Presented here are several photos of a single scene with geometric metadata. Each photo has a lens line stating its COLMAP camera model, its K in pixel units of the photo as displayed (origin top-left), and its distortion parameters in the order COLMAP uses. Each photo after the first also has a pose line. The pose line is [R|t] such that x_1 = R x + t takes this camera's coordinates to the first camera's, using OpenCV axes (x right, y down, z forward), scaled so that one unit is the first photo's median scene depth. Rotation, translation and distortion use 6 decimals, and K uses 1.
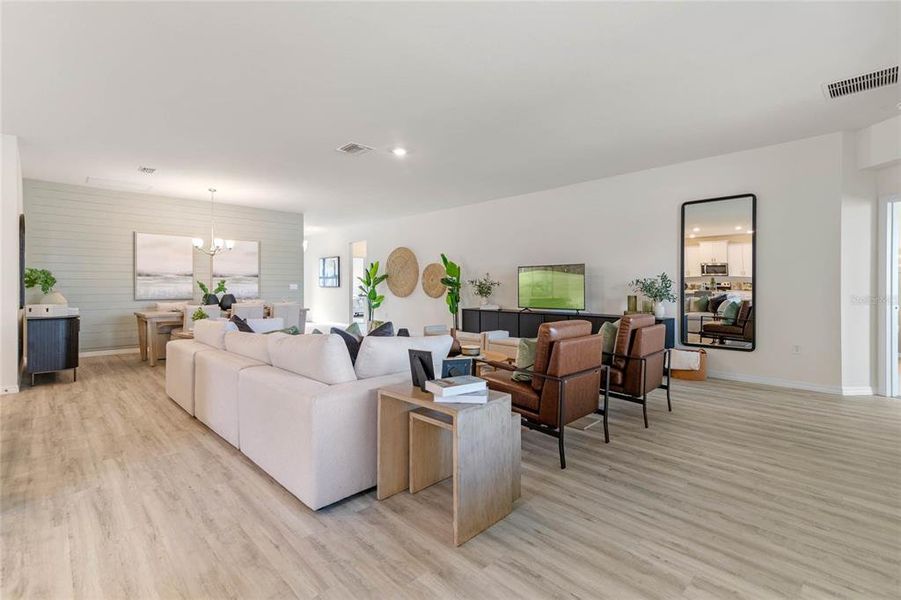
lens RADIAL K [[407.5, 0, 449.6], [0, 407.5, 294.5], [0, 0, 1]] dist [0.013188, -0.000809]
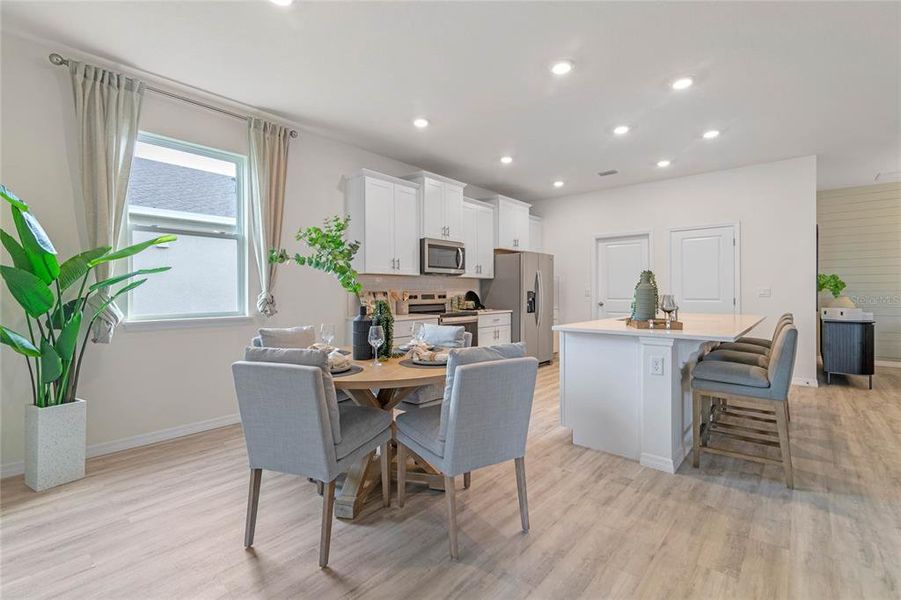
lens RADIAL K [[407.5, 0, 450.0], [0, 407.5, 293.4], [0, 0, 1]] dist [0.013188, -0.000809]
pose [[0.082588, 0.003901, -0.996576, -0.029657], [-0.016895, 0.999854, 0.002513, 0.001235], [0.996441, 0.016630, 0.082642, -0.062584]]
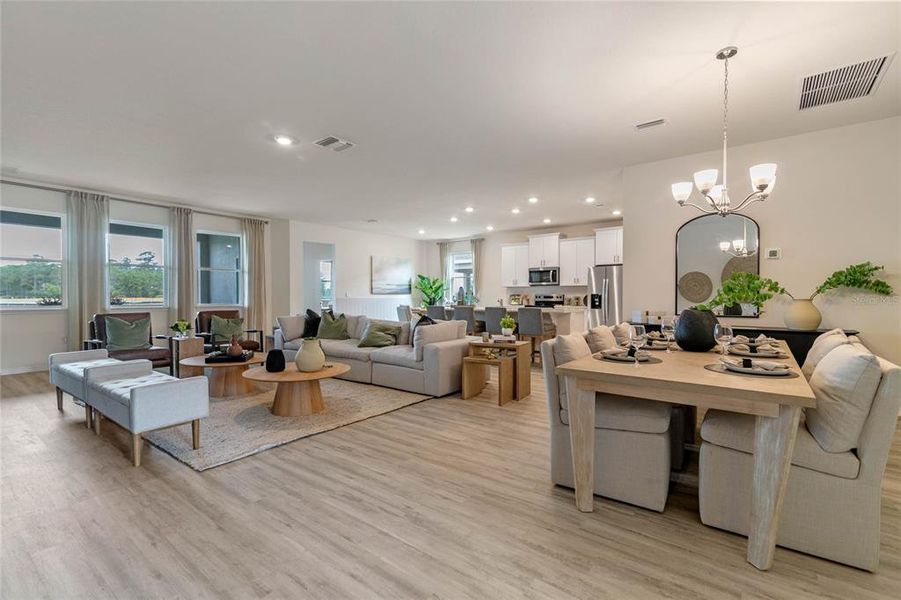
lens RADIAL K [[407.5, 0, 445.3], [0, 407.5, 298.1], [0, 0, 1]] dist [0.013188, -0.000809]
pose [[-0.990365, 0.002806, -0.138456, -0.365446], [-0.000132, 0.999775, 0.021205, -0.028258], [0.138485, 0.021019, -0.990141, 2.132317]]
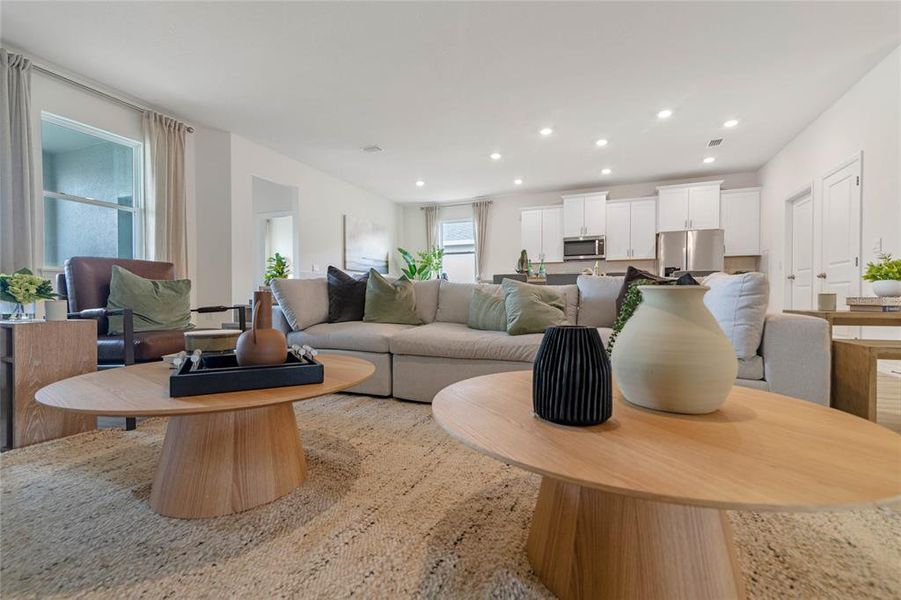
lens RADIAL K [[407.5, 0, 446.9], [0, 407.5, 301.0], [0, 0, 1]] dist [0.013188, -0.000809]
pose [[-0.918304, 0.004807, -0.395848, 0.013266], [-0.005346, 0.999684, 0.024543, 0.084537], [0.395841, 0.024655, -0.917988, 1.371157]]
